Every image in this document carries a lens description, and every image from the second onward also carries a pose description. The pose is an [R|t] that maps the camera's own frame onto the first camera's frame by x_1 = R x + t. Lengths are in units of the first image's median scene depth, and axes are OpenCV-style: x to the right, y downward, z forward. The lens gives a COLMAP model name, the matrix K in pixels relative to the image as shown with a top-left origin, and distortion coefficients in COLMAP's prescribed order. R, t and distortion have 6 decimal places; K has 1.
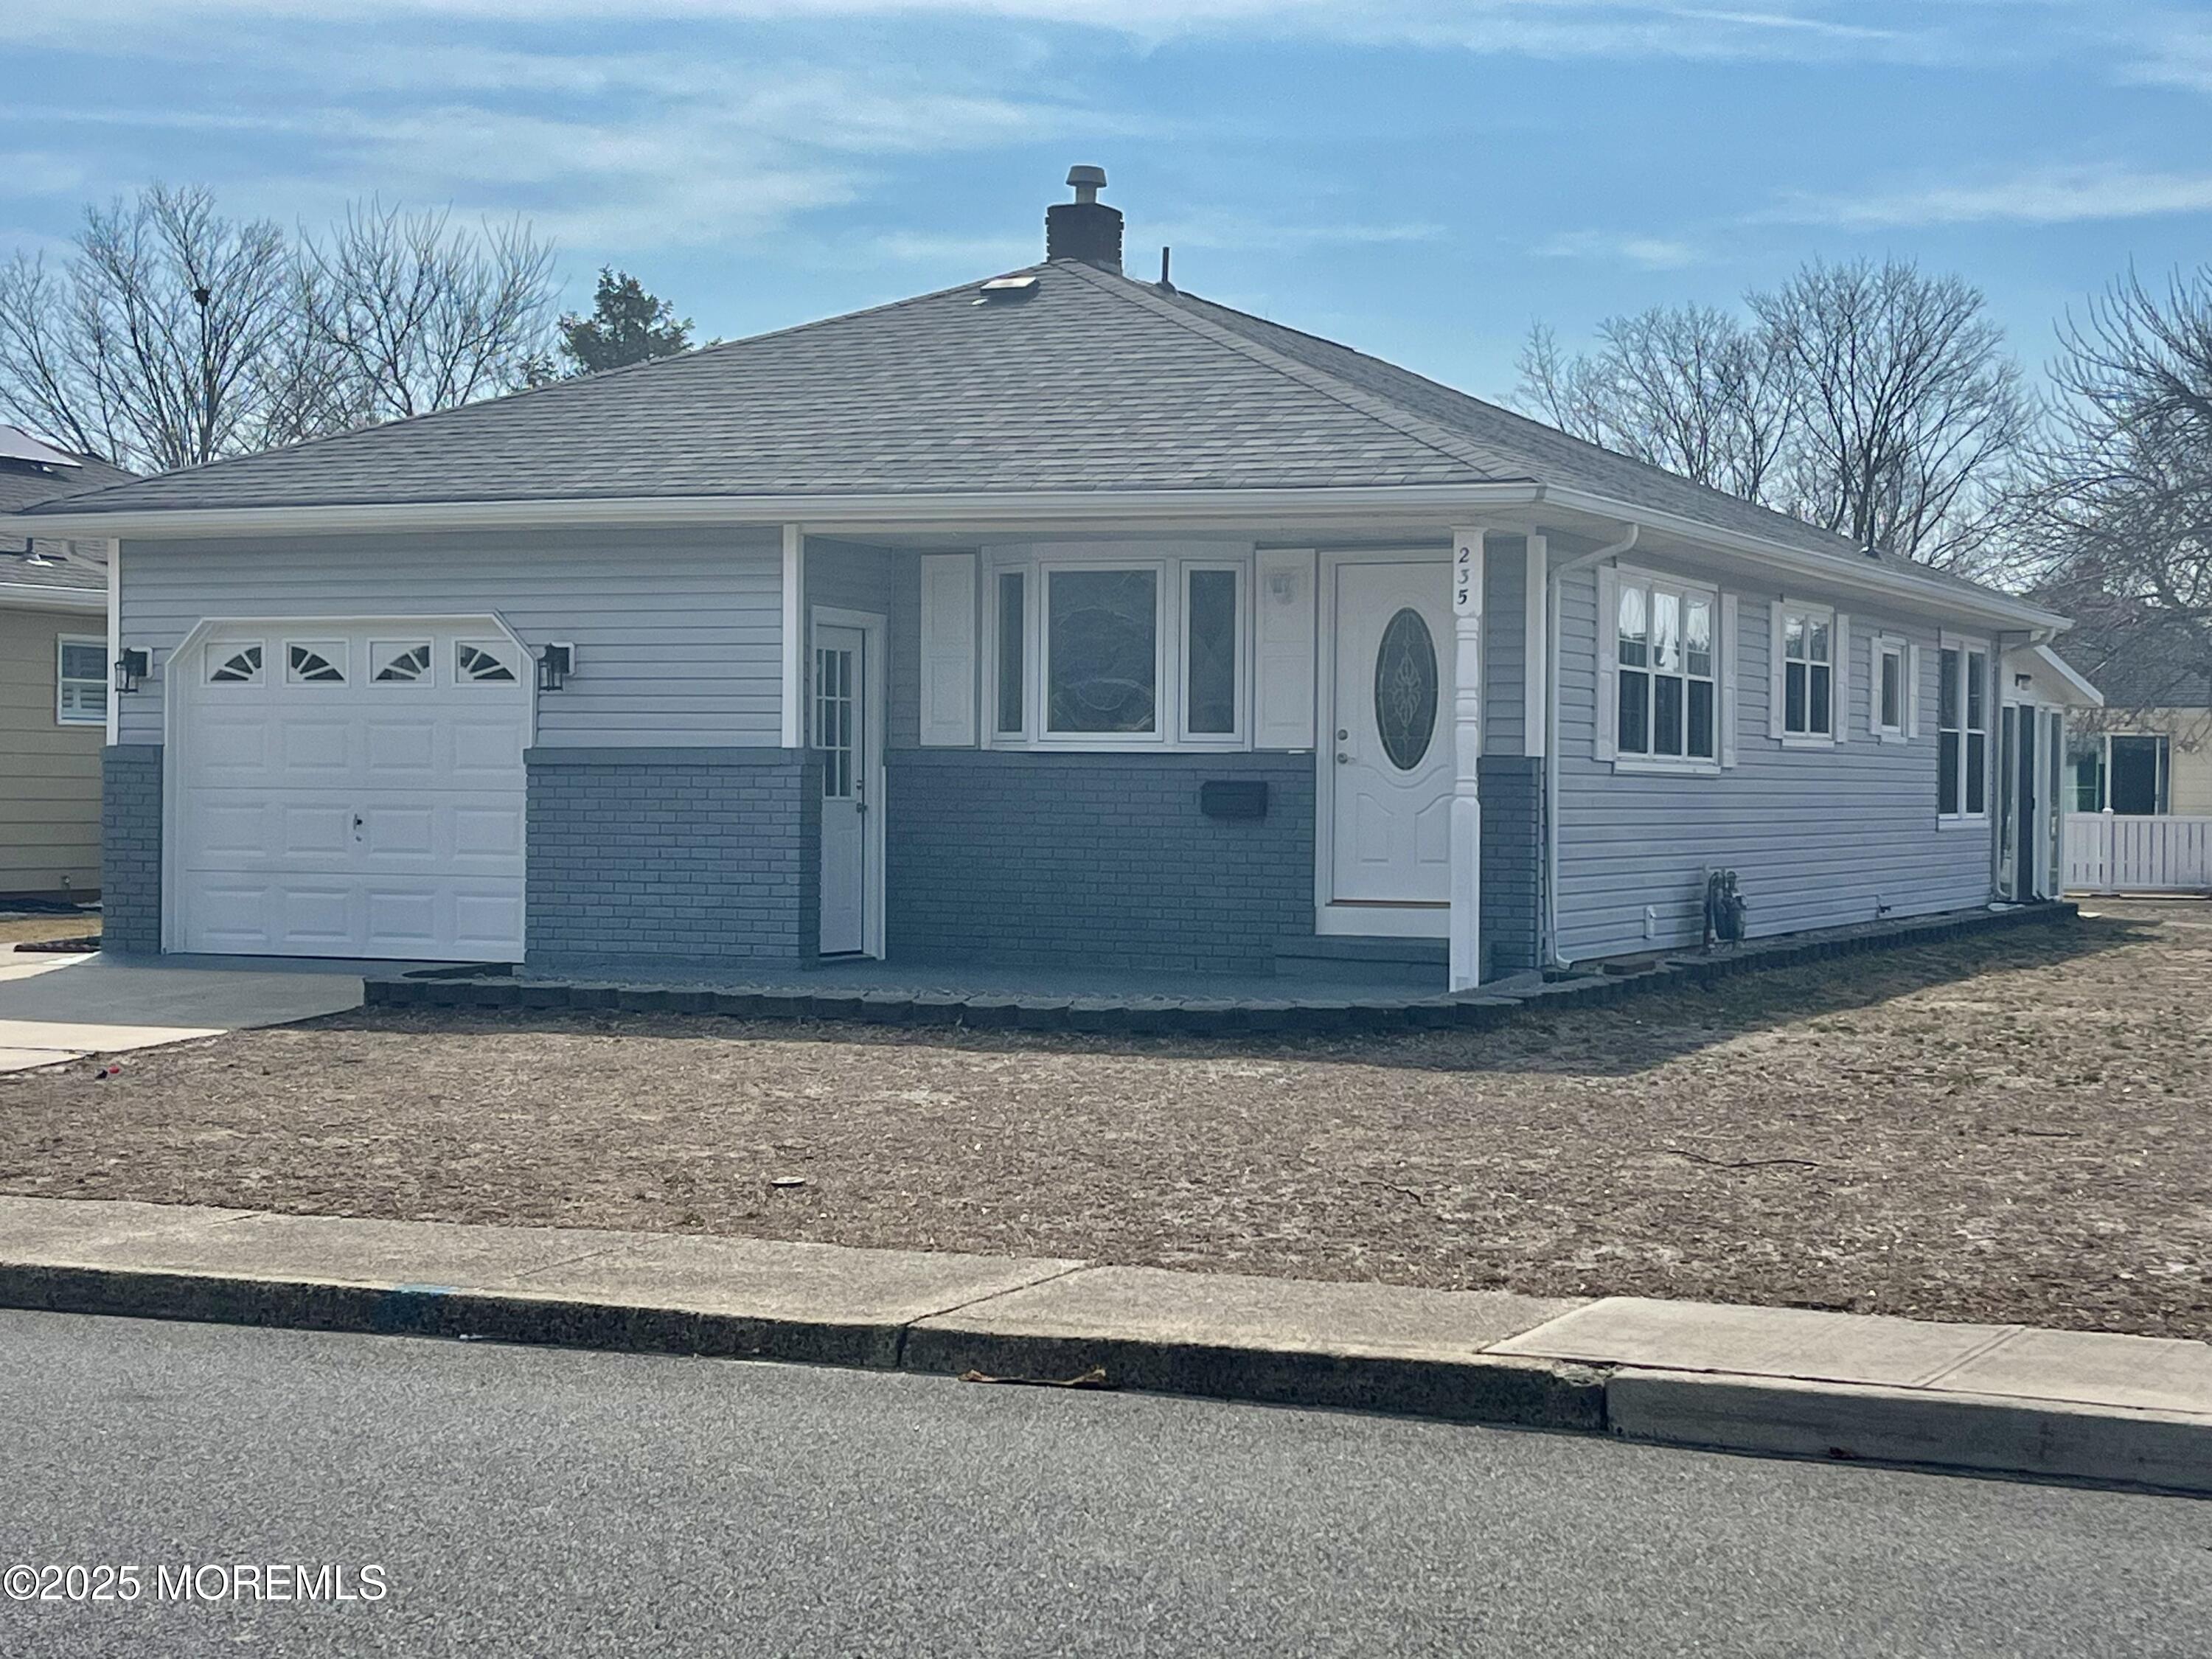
lens RADIAL K [[3578.5, 0, 1193.7], [0, 3578.5, 841.6], [0, 0, 1]] dist [0.085261, 0.000000]
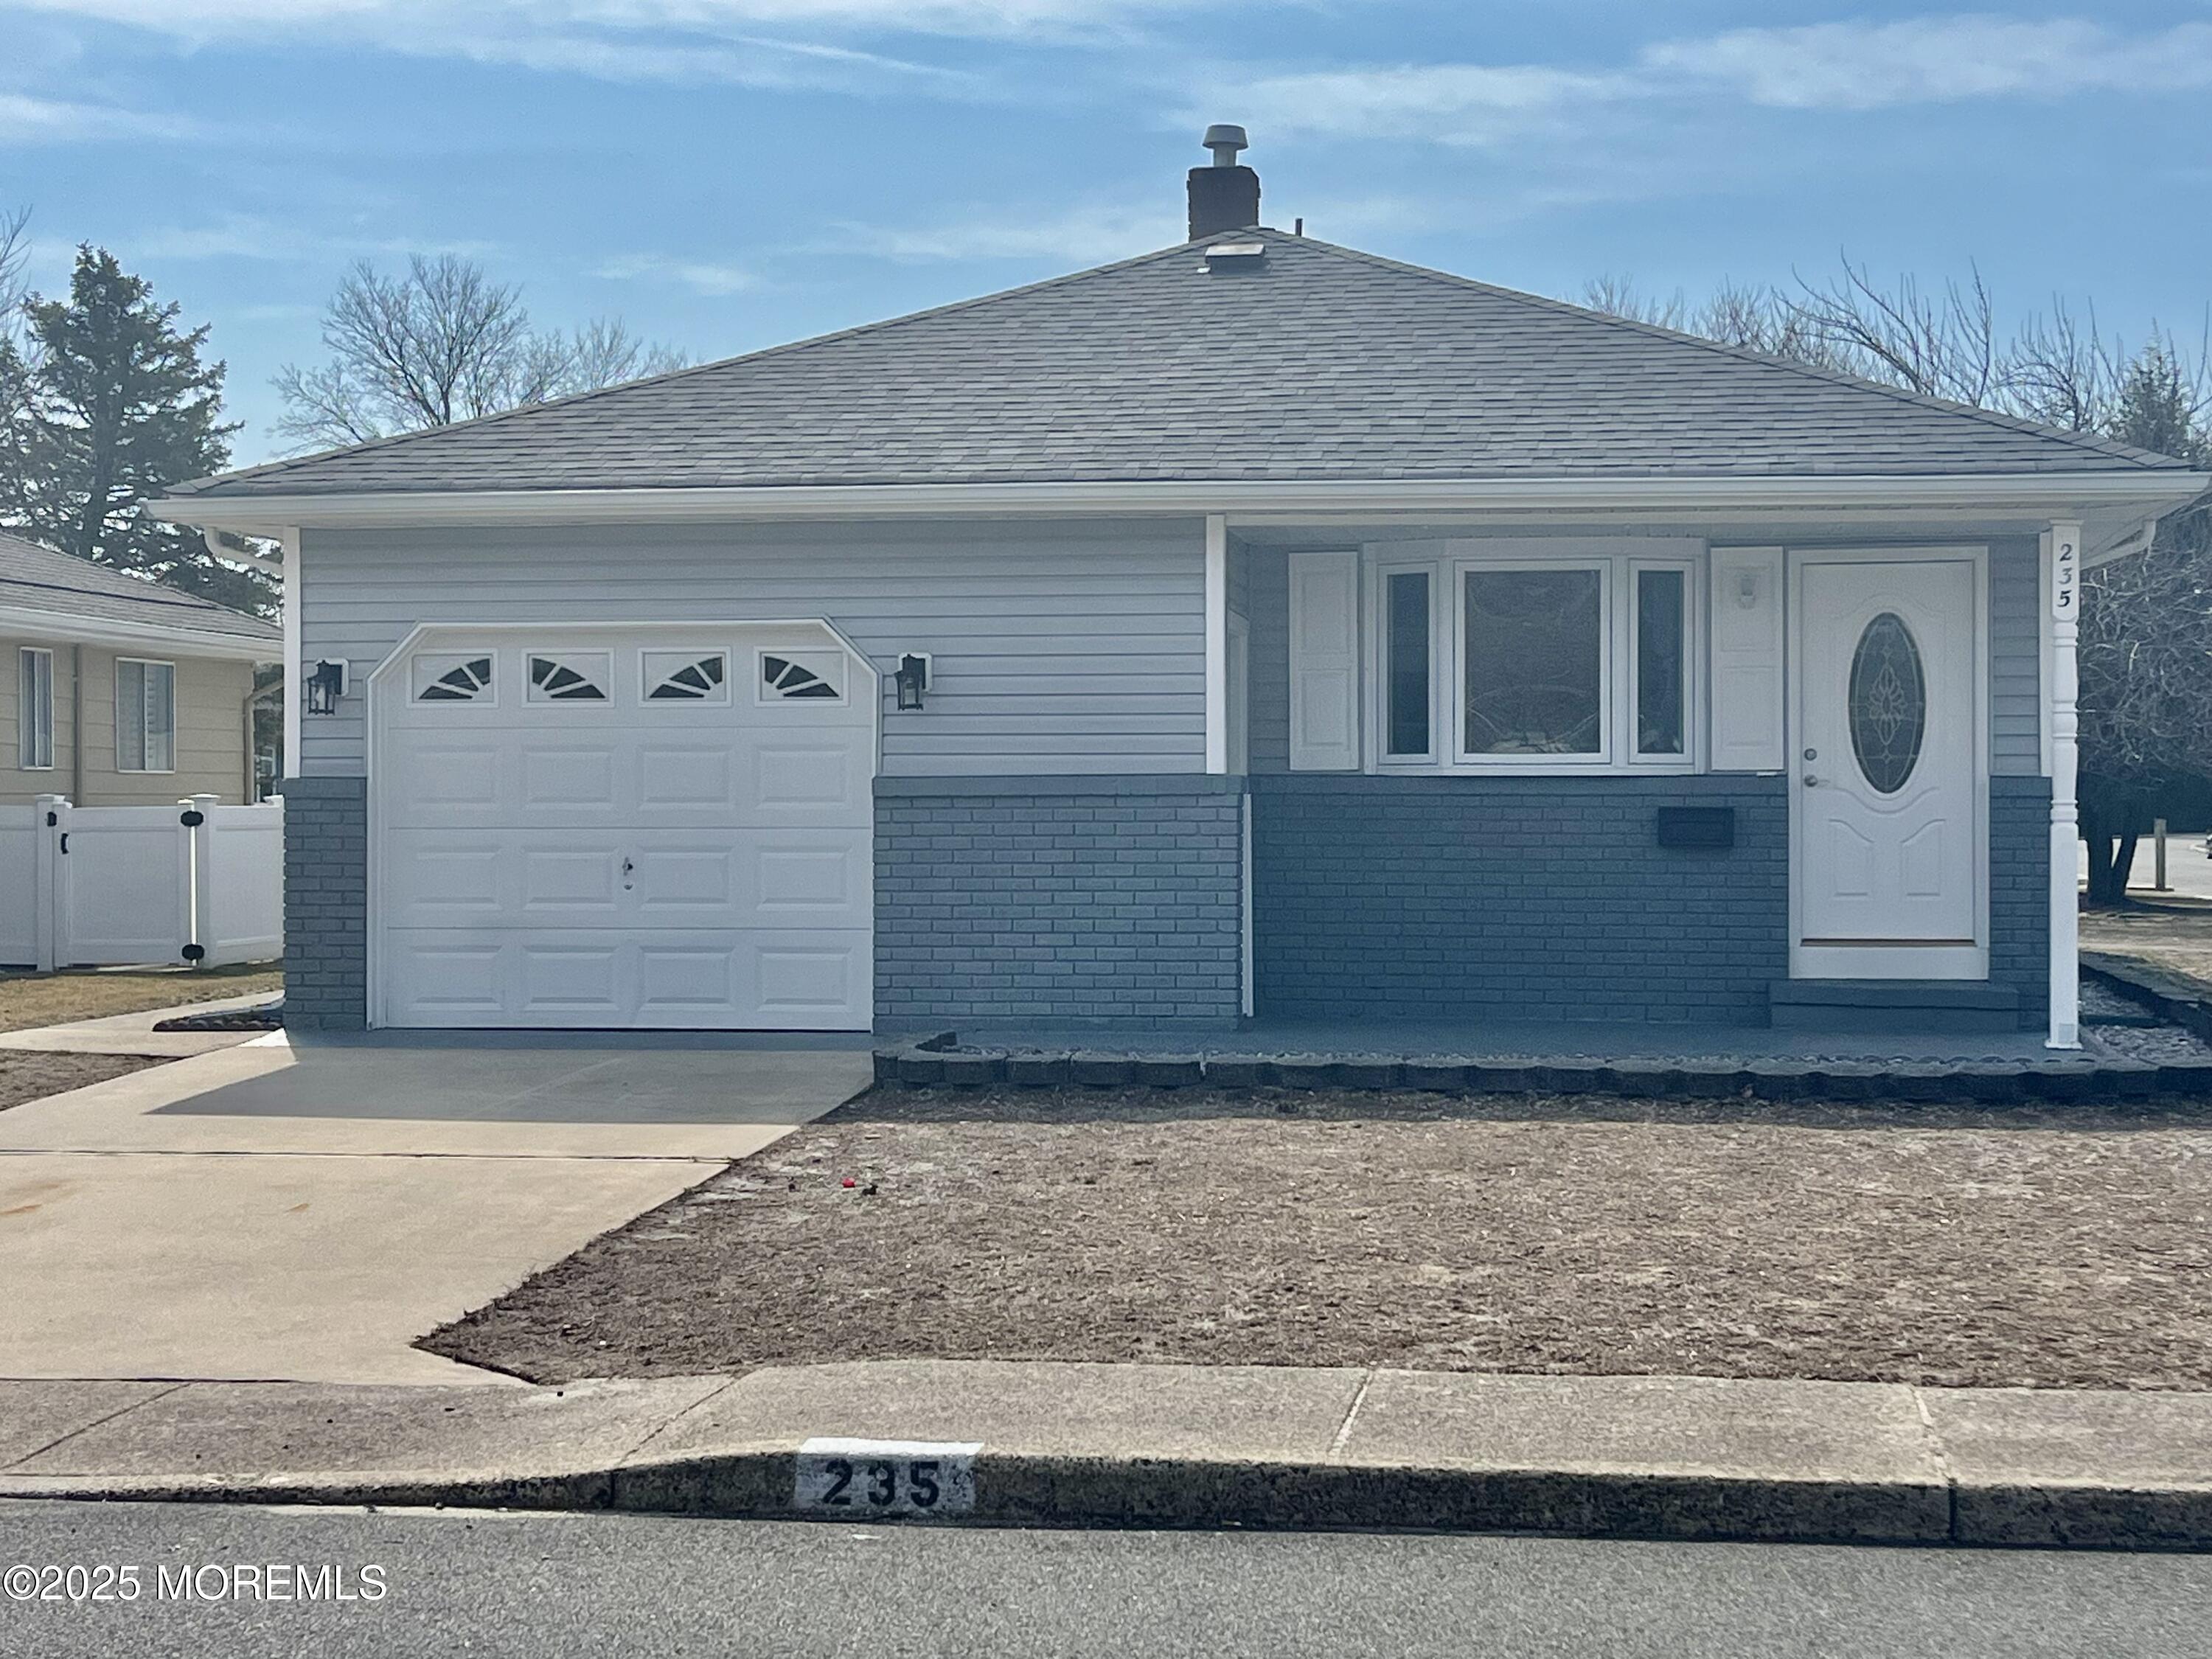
lens RADIAL K [[3578.5, 0, 1105.4], [0, 3578.5, 825.0], [0, 0, 1]] dist [0.085261, 0.000000]
pose [[0.971267, -0.011320, 0.237722, -0.335329], [0.013960, 0.999858, -0.009423, -0.006000], [-0.237581, 0.012471, 0.971288, 0.166482]]
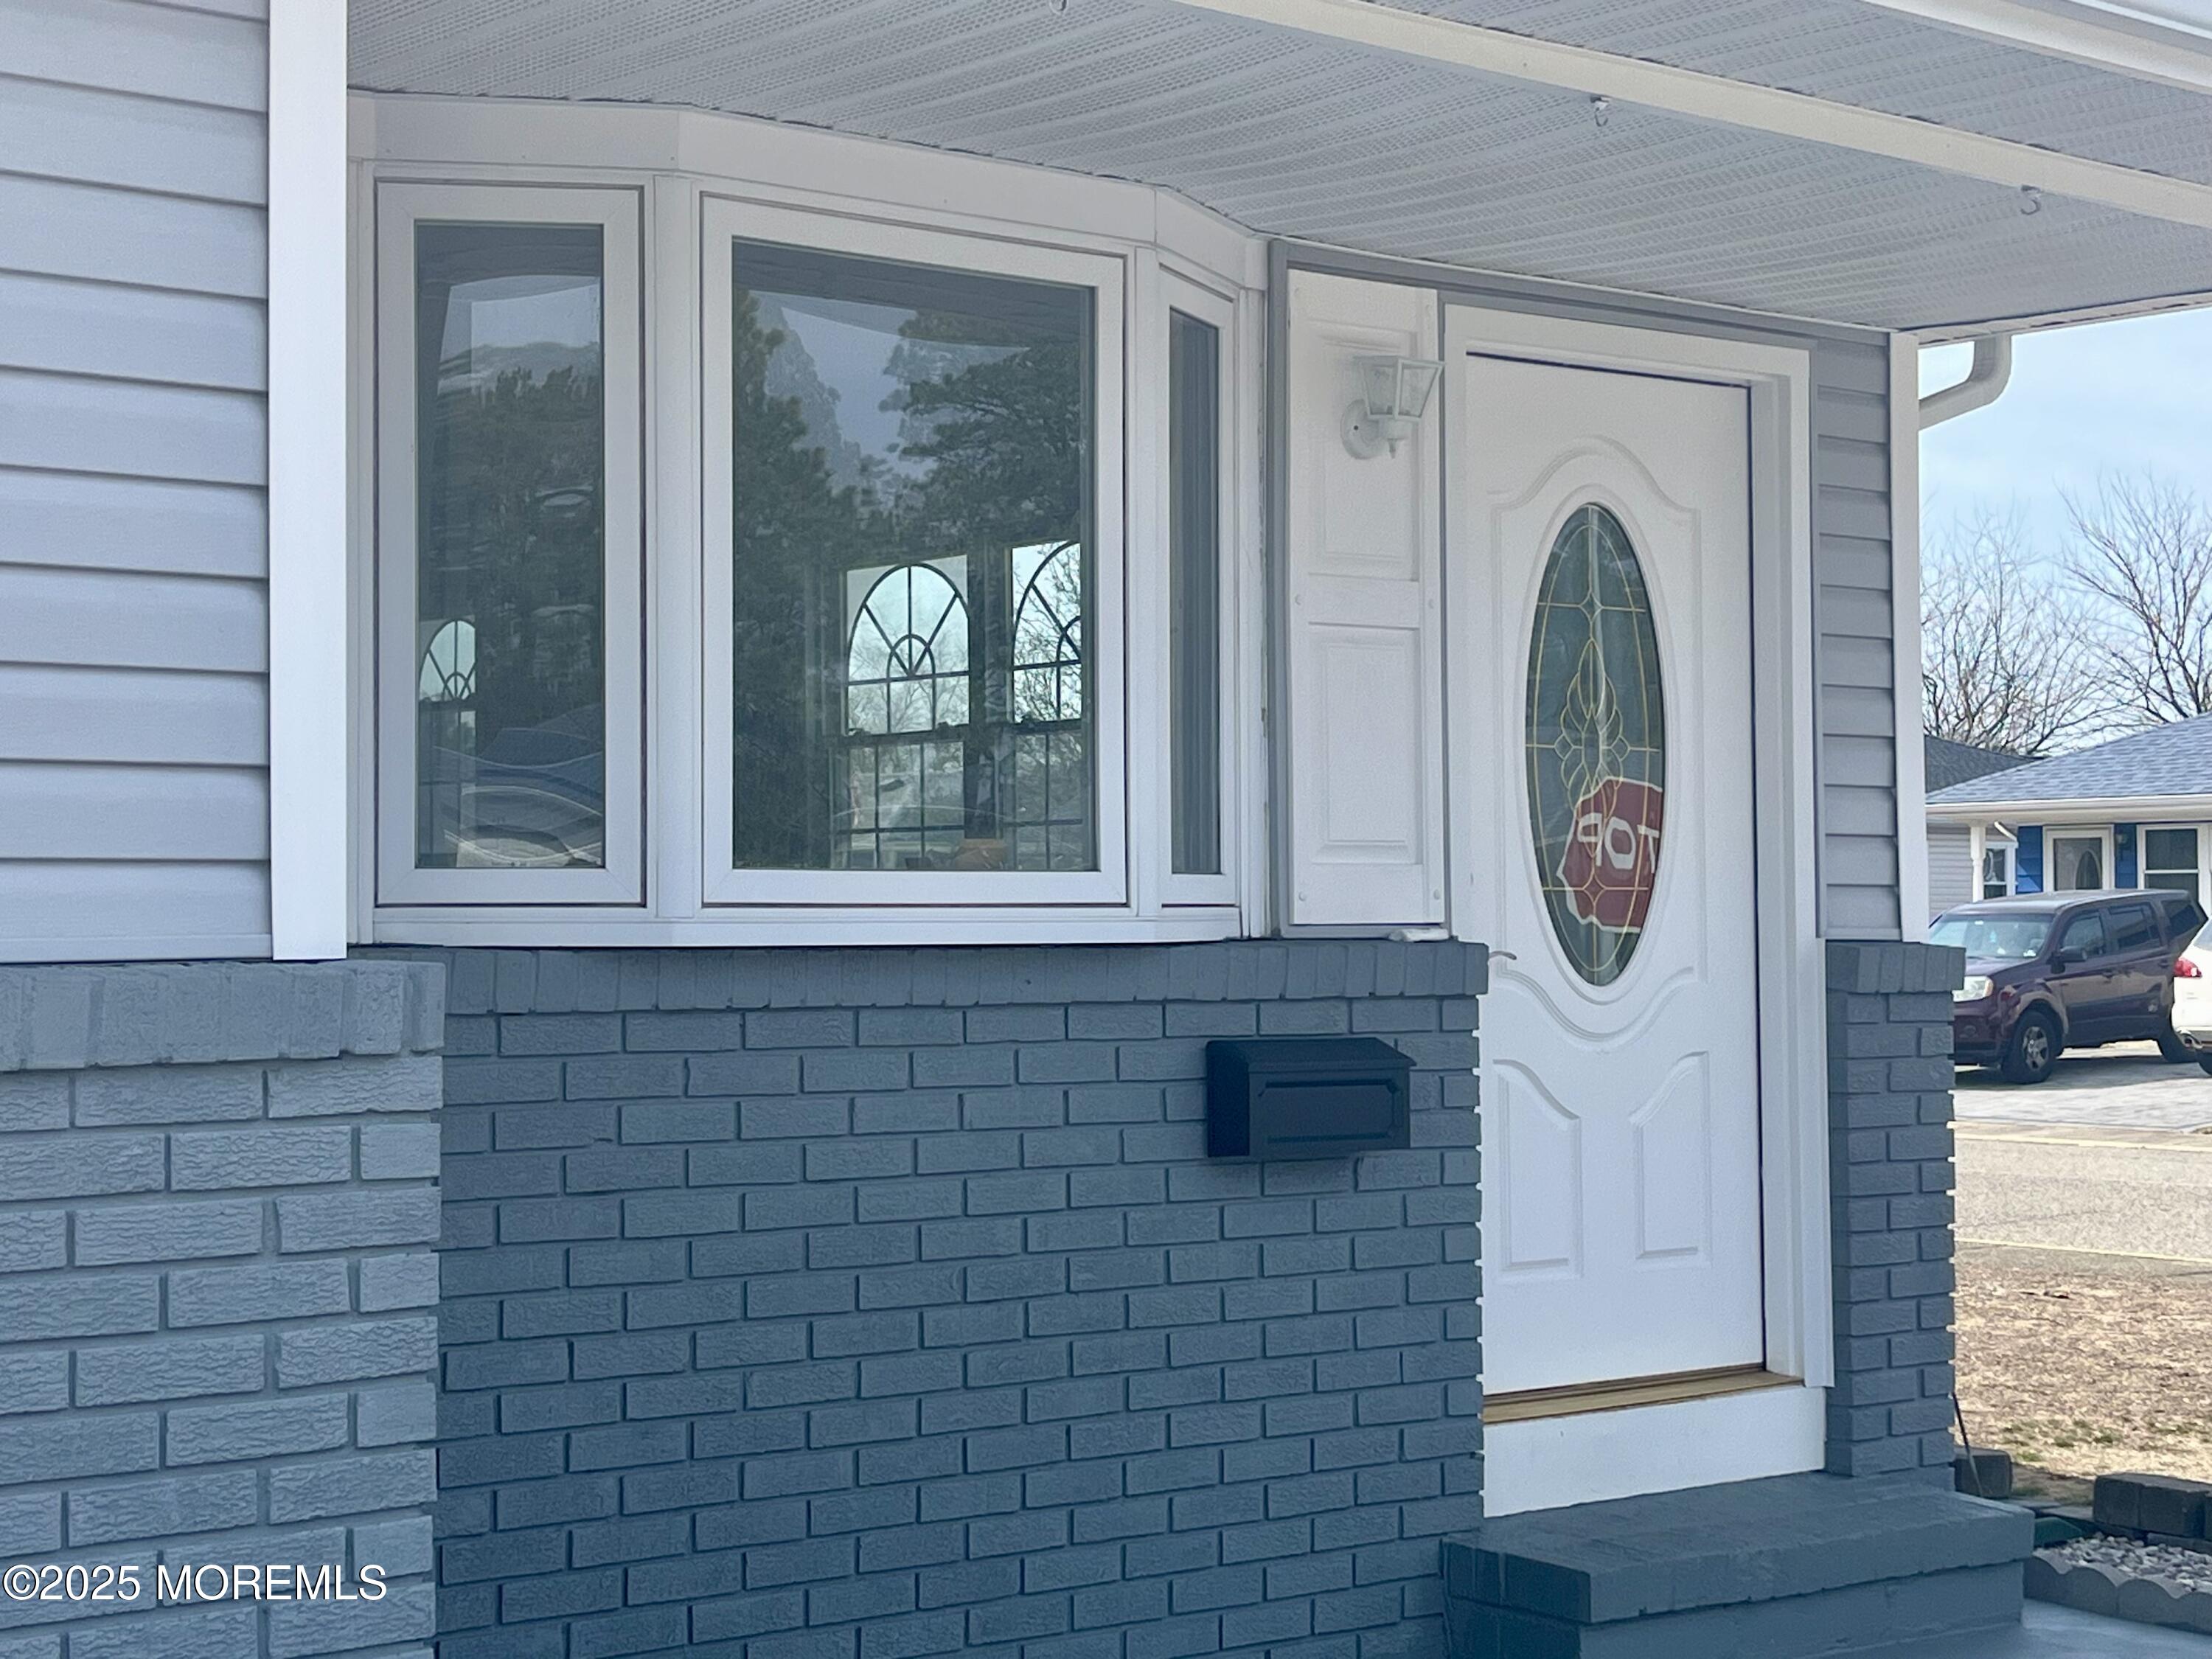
lens RADIAL K [[3578.5, 0, 1111.6], [0, 3578.5, 820.2], [0, 0, 1]] dist [0.085261, 0.000000]
pose [[0.473228, 0.011427, 0.880866, -0.250183], [0.017586, 0.999594, -0.022415, -0.027819], [-0.880764, 0.026098, 0.472835, 0.855349]]
